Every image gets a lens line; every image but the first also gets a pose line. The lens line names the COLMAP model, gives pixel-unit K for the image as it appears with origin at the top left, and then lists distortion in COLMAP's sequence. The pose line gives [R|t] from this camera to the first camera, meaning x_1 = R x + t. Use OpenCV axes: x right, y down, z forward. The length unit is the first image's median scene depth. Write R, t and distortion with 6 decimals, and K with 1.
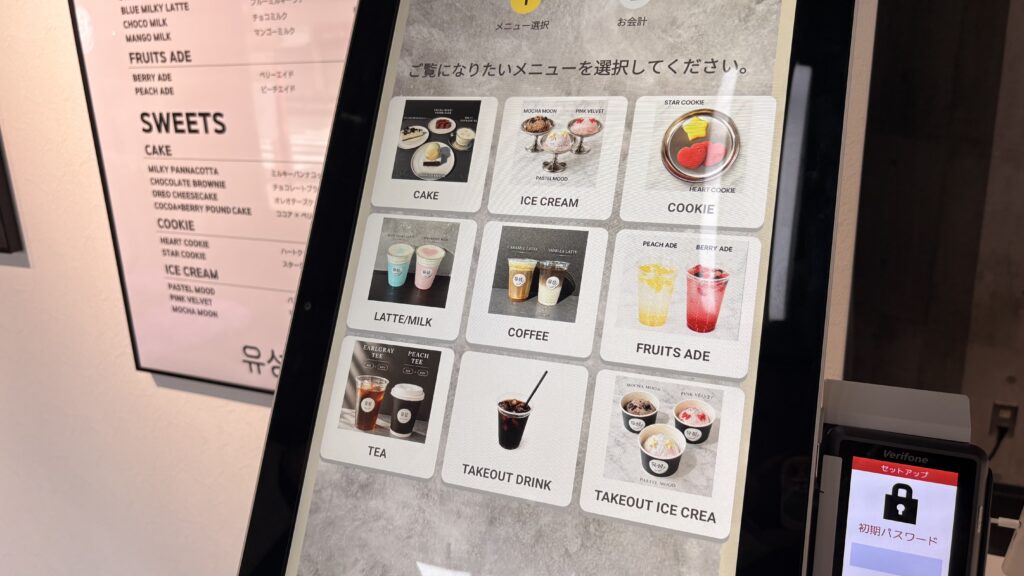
lens RADIAL K [[783.0, 0, 512.0], [0, 783.0, 288.0], [0, 0, 1]] dist [0.053889, -0.072595]
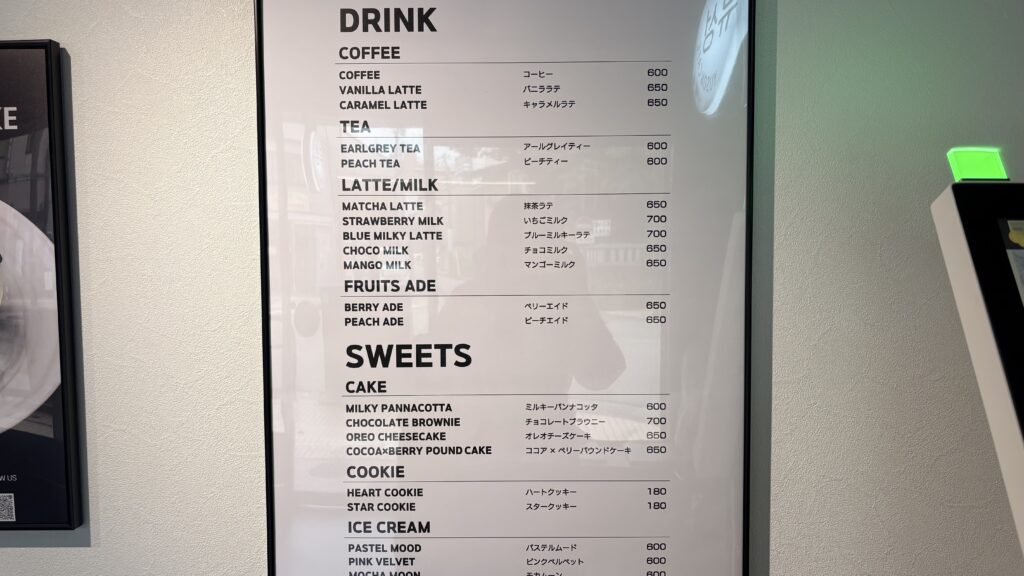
lens RADIAL K [[783.0, 0, 512.0], [0, 783.0, 288.0], [0, 0, 1]] dist [0.053889, -0.072595]
pose [[0.919857, 0.006886, 0.392193, -0.661854], [0.090390, 0.969216, -0.229019, -0.068456], [-0.381697, 0.246115, 0.890918, 0.137669]]
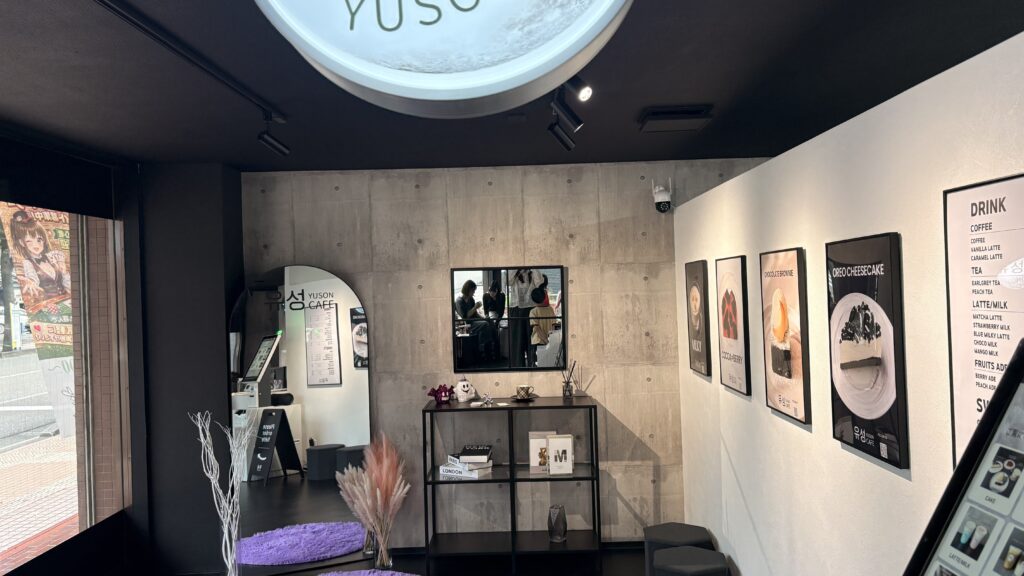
lens RADIAL K [[783.0, 0, 512.0], [0, 783.0, 288.0], [0, 0, 1]] dist [0.053889, -0.072595]
pose [[0.394343, 0.020128, -0.918743, 0.567224], [-0.246382, 0.965473, -0.084600, -0.081091], [0.885319, 0.259723, 0.385687, -0.421026]]
